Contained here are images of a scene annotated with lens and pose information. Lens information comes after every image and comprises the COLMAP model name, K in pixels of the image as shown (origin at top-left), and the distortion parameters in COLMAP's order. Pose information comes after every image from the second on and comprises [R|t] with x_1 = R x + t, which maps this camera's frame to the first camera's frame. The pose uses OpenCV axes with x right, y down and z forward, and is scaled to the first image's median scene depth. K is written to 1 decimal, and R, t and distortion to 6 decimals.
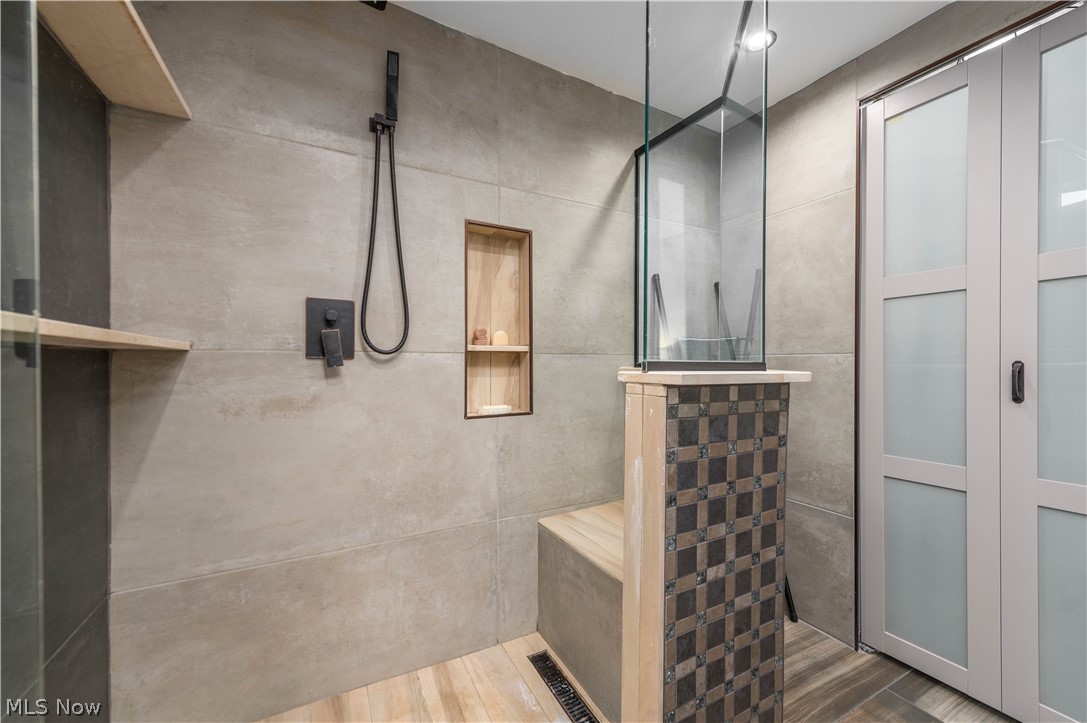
lens RADIAL K [[422.4, 0, 560.5], [0, 422.4, 362.9], [0, 0, 1]] dist [0.017760, -0.003857]
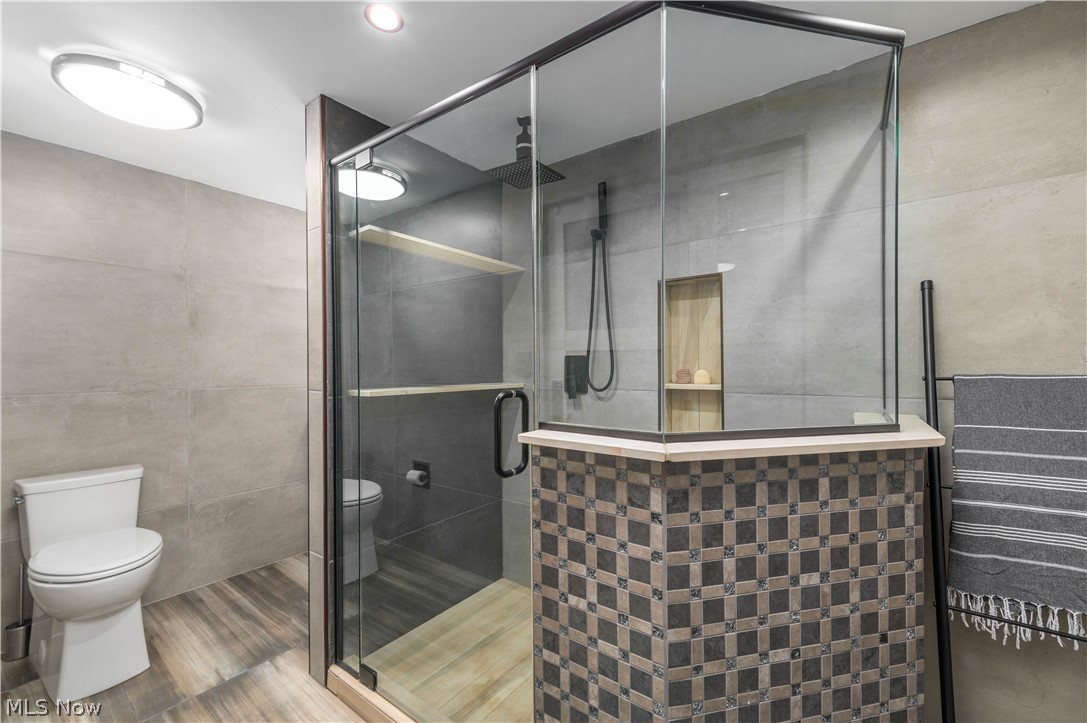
lens RADIAL K [[422.4, 0, 560.5], [0, 422.4, 362.9], [0, 0, 1]] dist [0.017760, -0.003857]
pose [[0.440324, -0.012187, -0.897756, 0.779276], [0.003610, 0.999924, -0.011803, -0.095556], [0.897832, 0.001956, 0.440335, 0.228080]]
